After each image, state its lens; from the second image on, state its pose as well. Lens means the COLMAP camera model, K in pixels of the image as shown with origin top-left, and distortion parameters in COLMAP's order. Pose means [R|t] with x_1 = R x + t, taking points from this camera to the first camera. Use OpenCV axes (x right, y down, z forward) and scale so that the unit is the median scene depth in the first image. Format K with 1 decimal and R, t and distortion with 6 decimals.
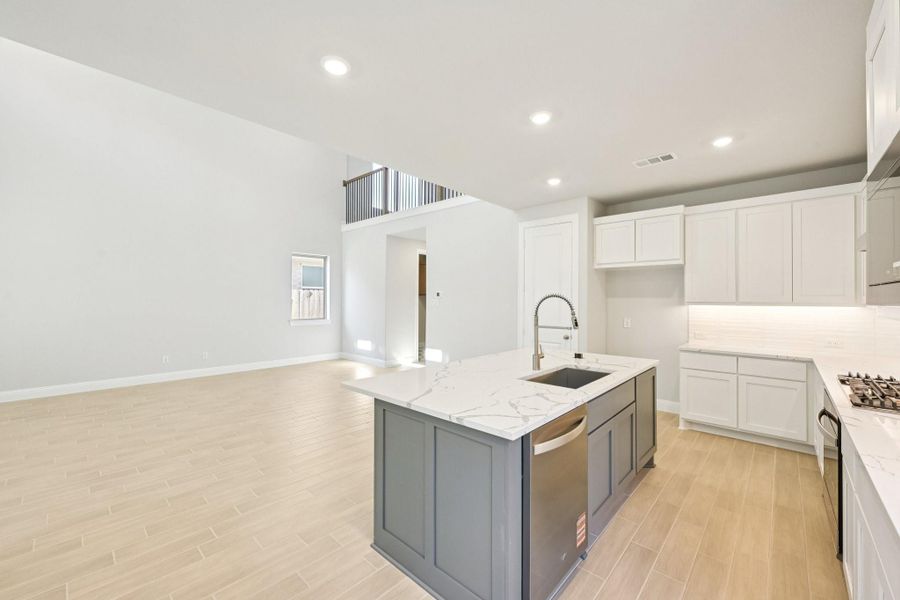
lens RADIAL K [[361.8, 0, 447.6], [0, 361.8, 296.5], [0, 0, 1]] dist [0.002119, -0.000515]
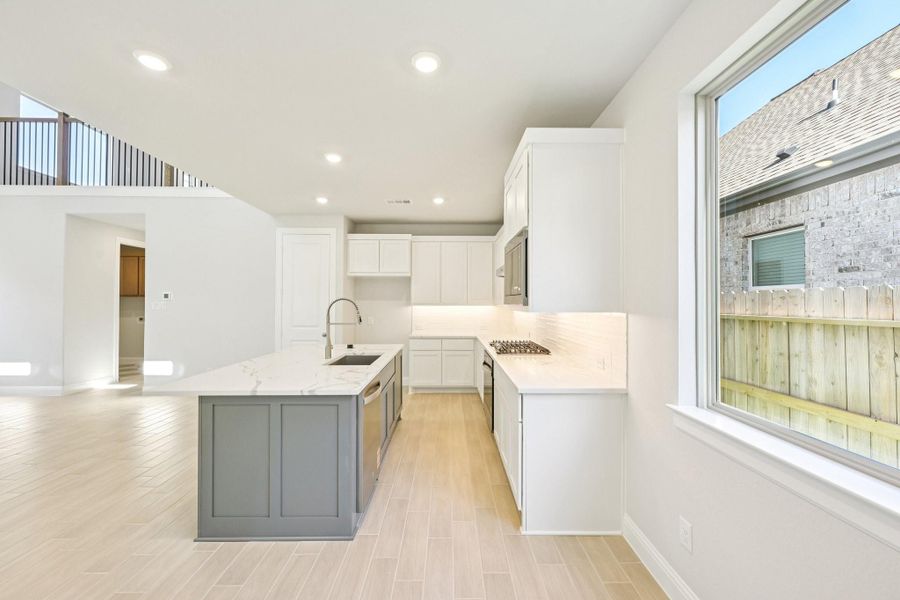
lens RADIAL K [[361.8, 0, 451.5], [0, 361.8, 298.9], [0, 0, 1]] dist [0.002119, -0.000515]
pose [[0.727911, 0.004267, 0.685658, -0.221659], [-0.004595, 0.999989, -0.001345, -0.001626], [-0.685656, -0.002171, 0.727922, -0.143809]]
